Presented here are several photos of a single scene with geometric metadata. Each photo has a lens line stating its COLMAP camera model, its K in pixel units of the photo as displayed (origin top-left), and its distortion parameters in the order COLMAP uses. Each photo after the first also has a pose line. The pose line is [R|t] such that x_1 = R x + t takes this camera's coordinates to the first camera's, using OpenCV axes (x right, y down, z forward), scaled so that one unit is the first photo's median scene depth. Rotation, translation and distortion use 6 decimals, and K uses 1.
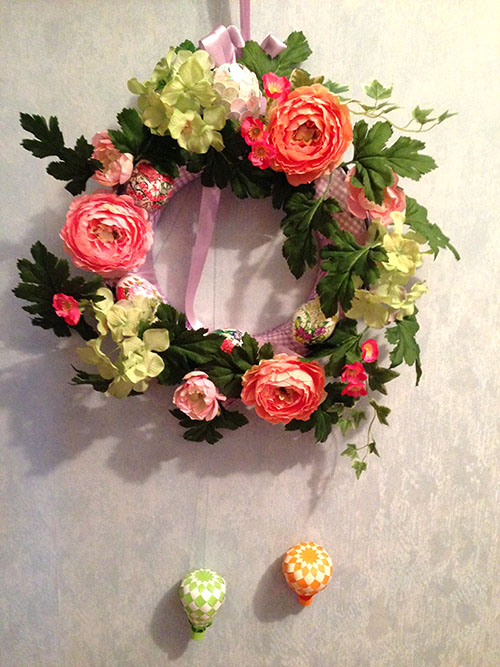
lens RADIAL K [[643.0, 0, 247.0], [0, 643.0, 333.0], [0, 0, 1]] dist [0.112323, 0.000000]
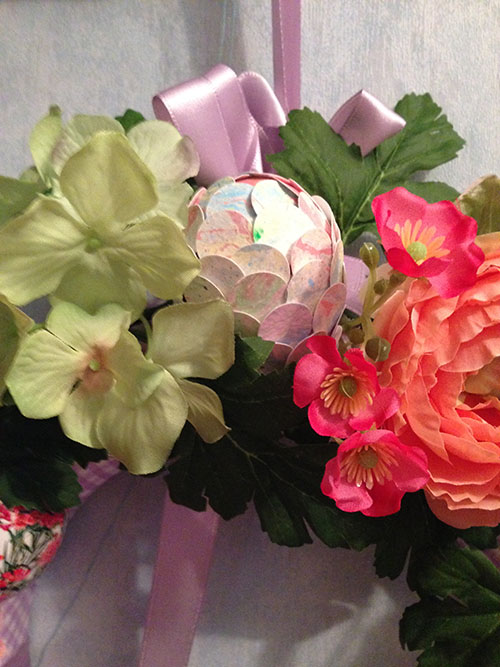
lens RADIAL K [[643.0, 0, 251.4], [0, 643.0, 334.4], [0, 0, 1]] dist [0.112323, 0.000000]
pose [[0.999978, 0.000758, 0.006549, -0.026439], [0.000391, 0.984798, -0.173705, -0.275433], [-0.006581, 0.173704, 0.984776, 0.706840]]
